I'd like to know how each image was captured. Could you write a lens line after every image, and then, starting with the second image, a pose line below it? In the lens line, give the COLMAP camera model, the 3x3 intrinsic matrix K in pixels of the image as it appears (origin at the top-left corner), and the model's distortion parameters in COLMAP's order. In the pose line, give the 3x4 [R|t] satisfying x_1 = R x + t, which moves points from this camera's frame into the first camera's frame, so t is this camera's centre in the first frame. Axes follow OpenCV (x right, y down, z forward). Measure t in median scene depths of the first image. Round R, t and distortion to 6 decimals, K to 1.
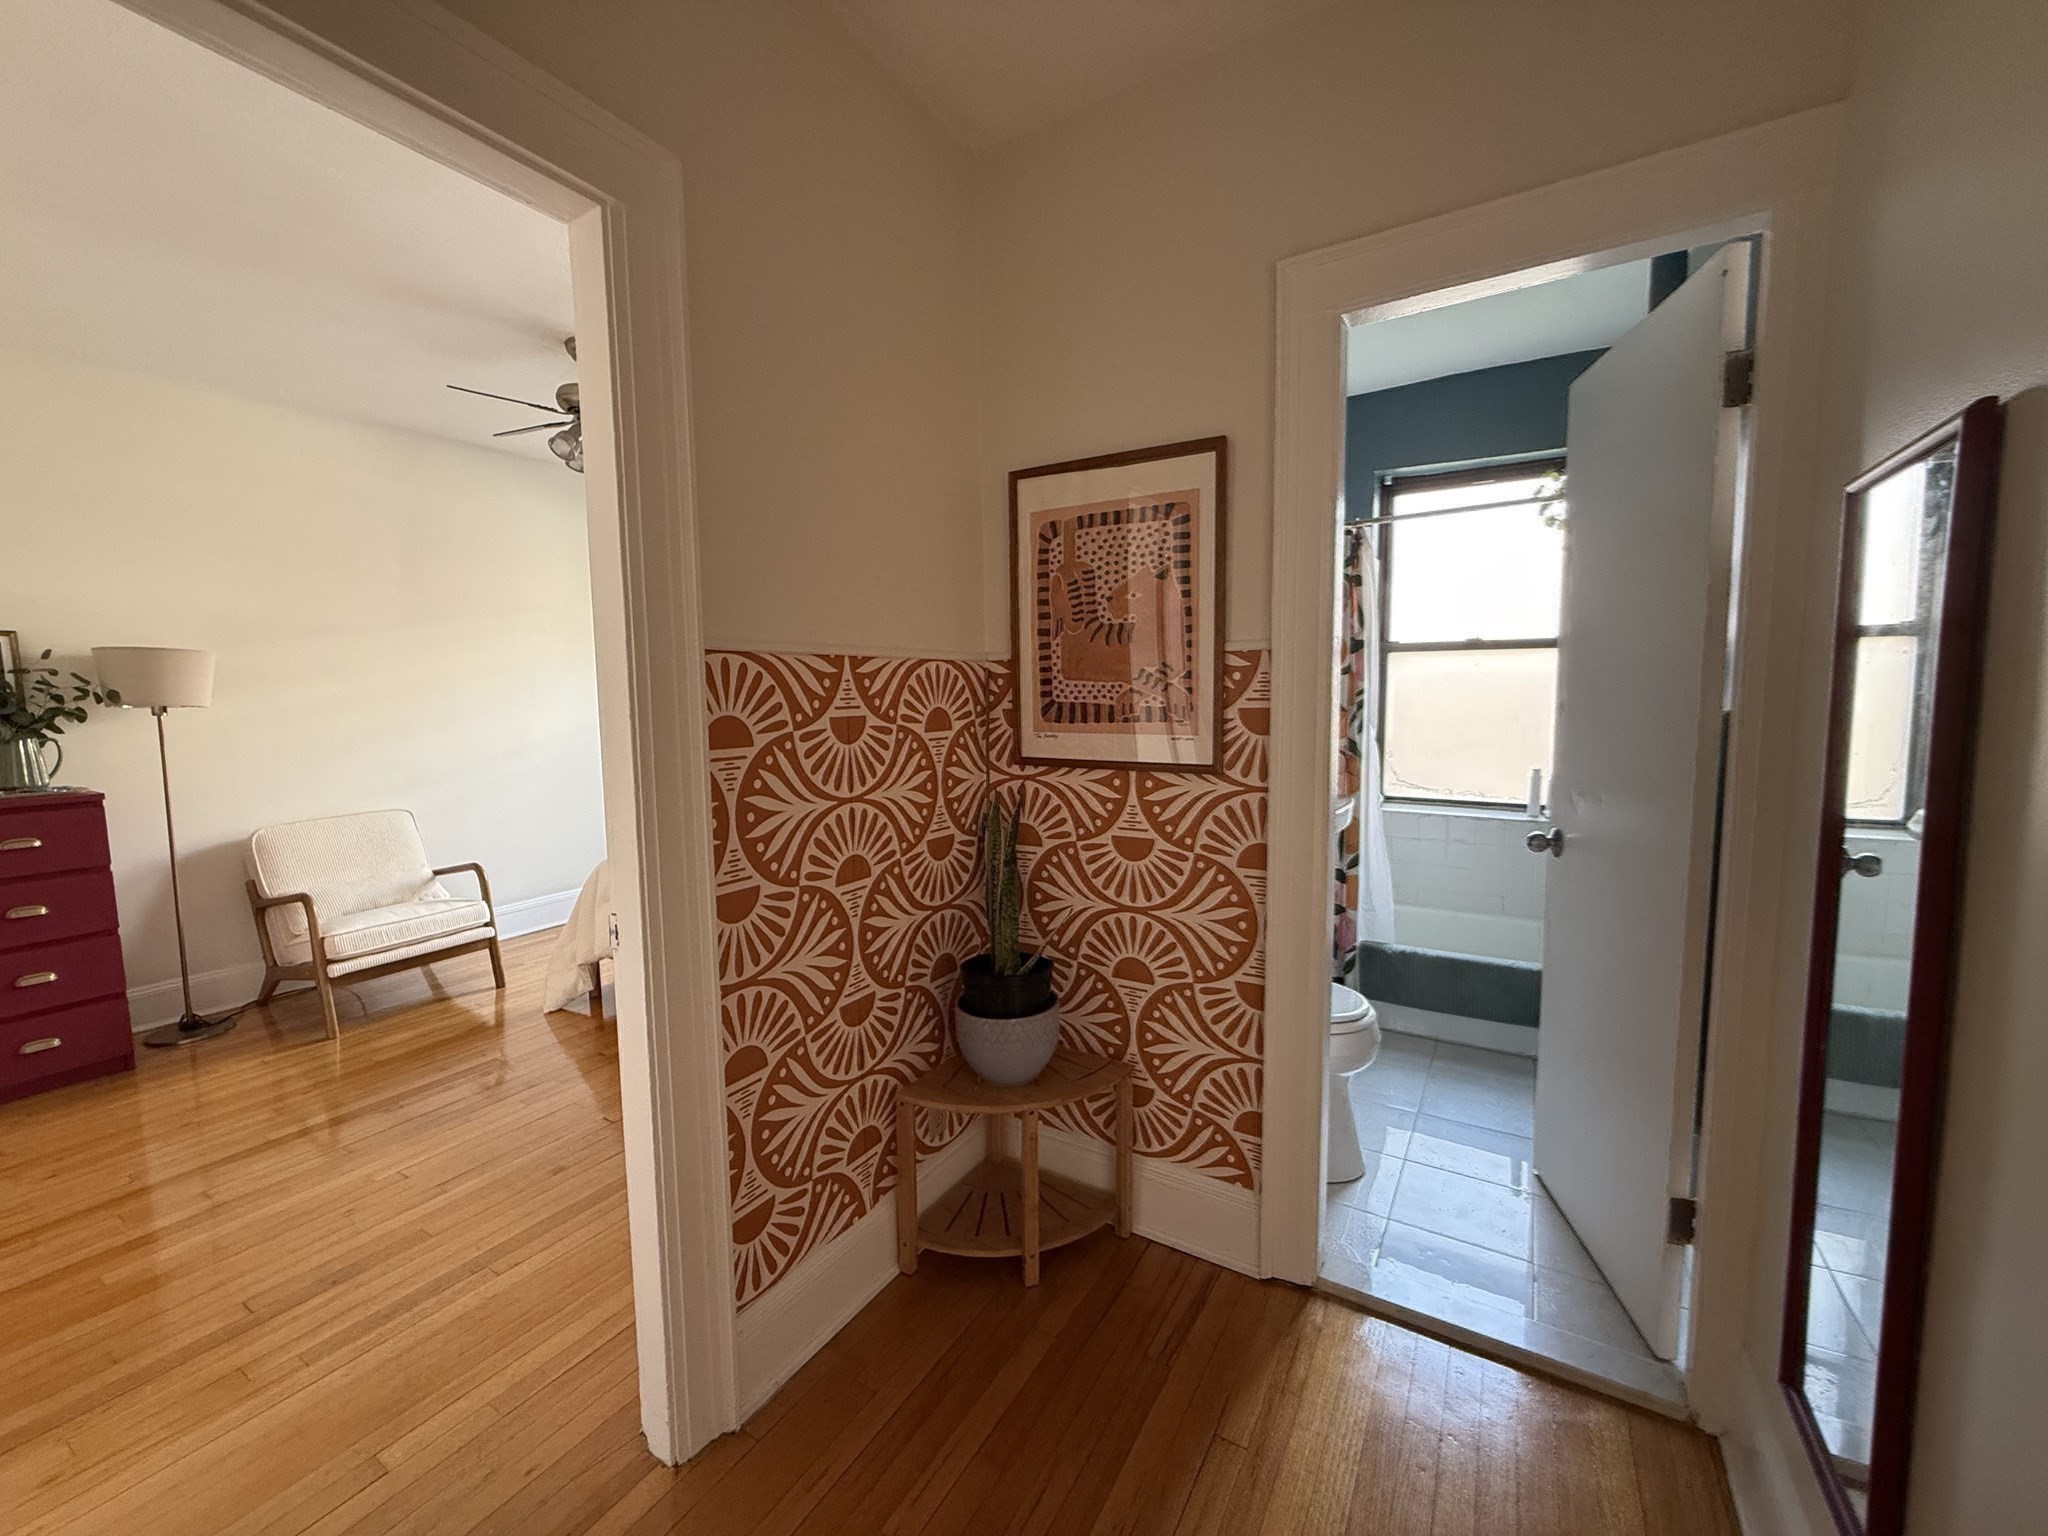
lens RADIAL K [[817.4, 0, 1019.8], [0, 817.4, 768.6], [0, 0, 1]] dist [-0.003245, 0.000797]
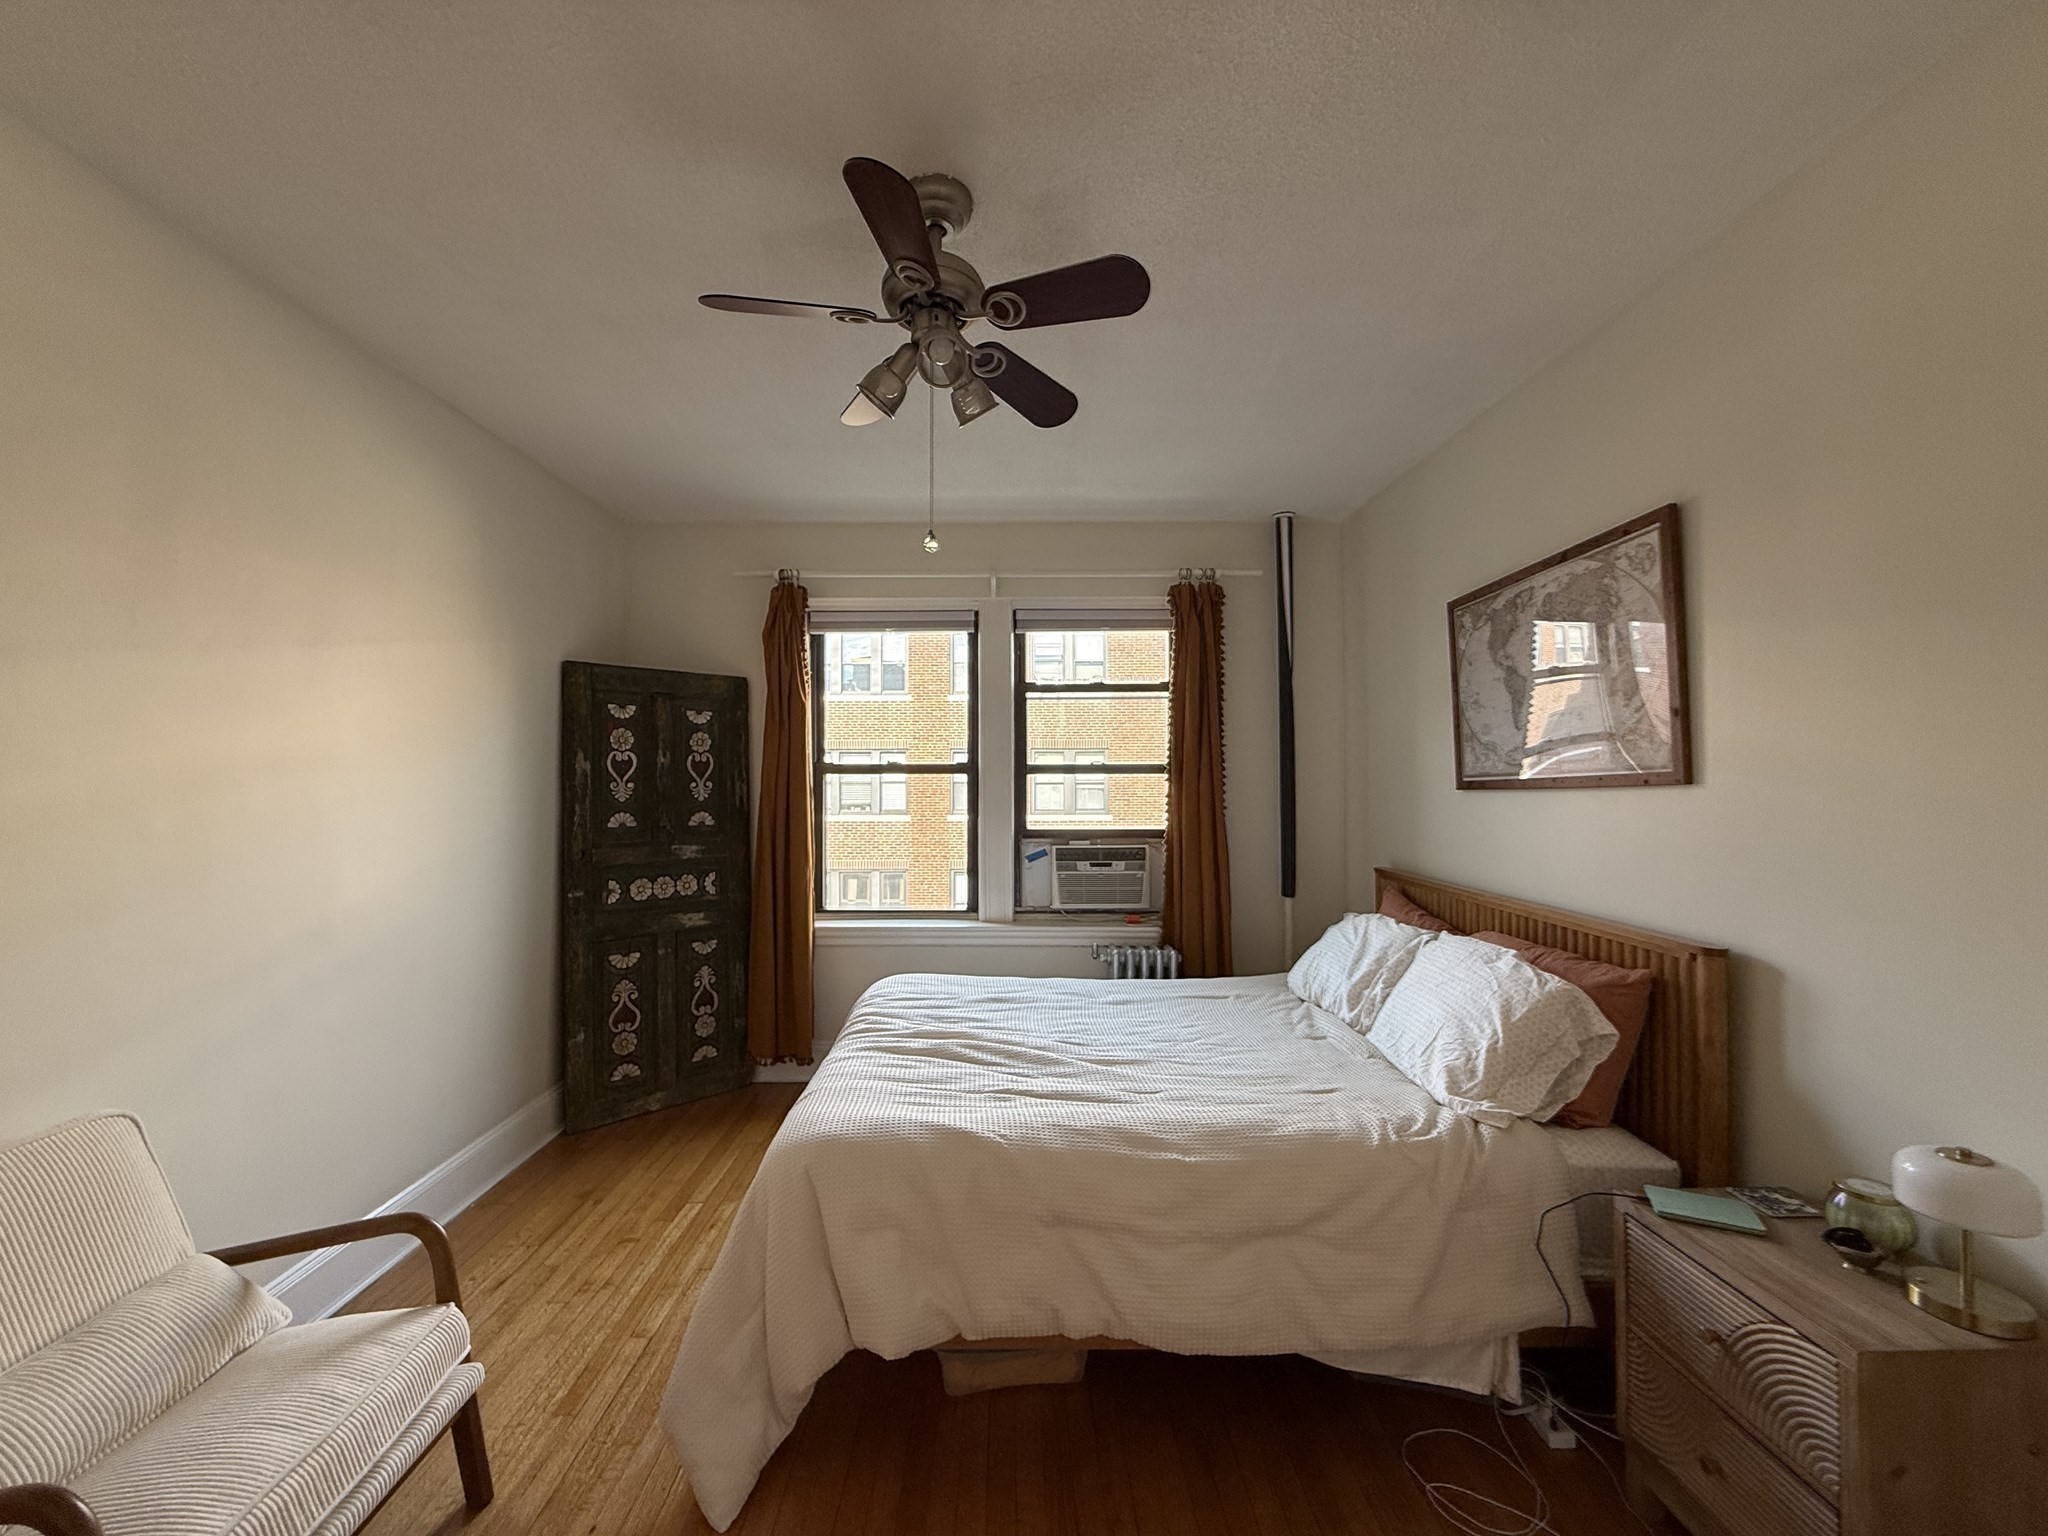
lens RADIAL K [[817.4, 0, 1025.0], [0, 817.4, 770.1], [0, 0, 1]] dist [-0.003245, 0.000797]
pose [[0.851789, 0.020934, 0.523466, -1.217306], [0.040647, 0.993549, -0.105873, -0.112284], [-0.522306, 0.111459, 0.845443, 0.866279]]
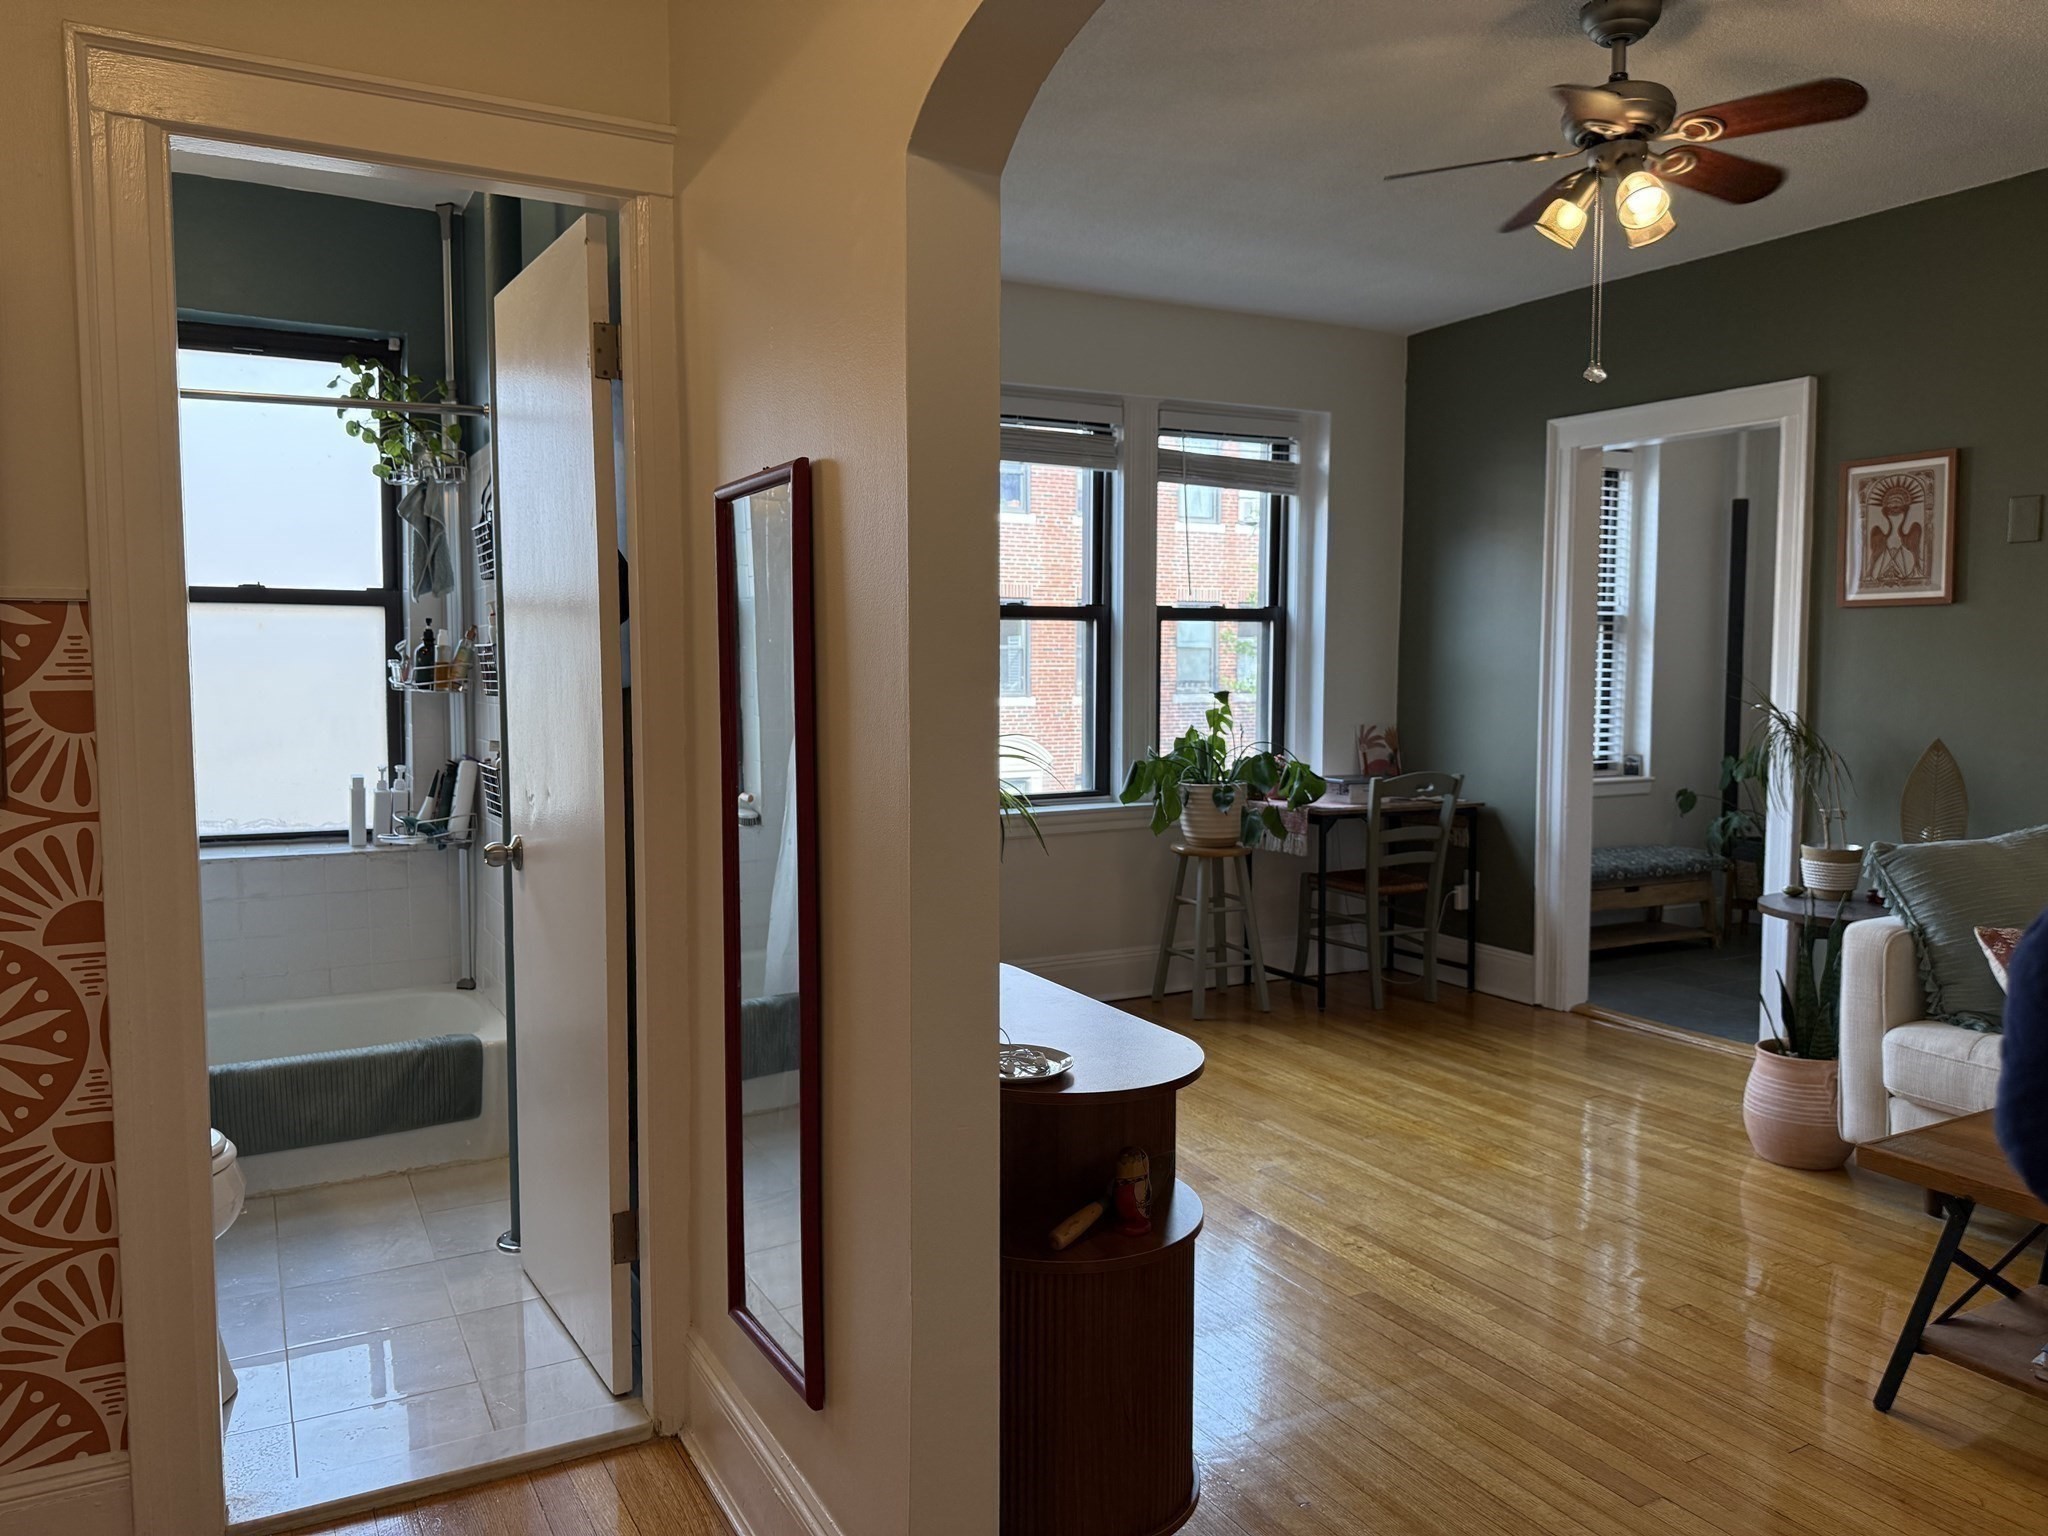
lens RADIAL K [[1440.6, 0, 1013.1], [0, 1440.6, 760.0], [0, 0, 1]] dist [0.083875, -0.116072]
pose [[0.497872, -0.048835, 0.865874, -0.302603], [0.074859, 0.997107, 0.013193, 0.018650], [-0.864013, 0.058250, 0.500088, -0.193812]]
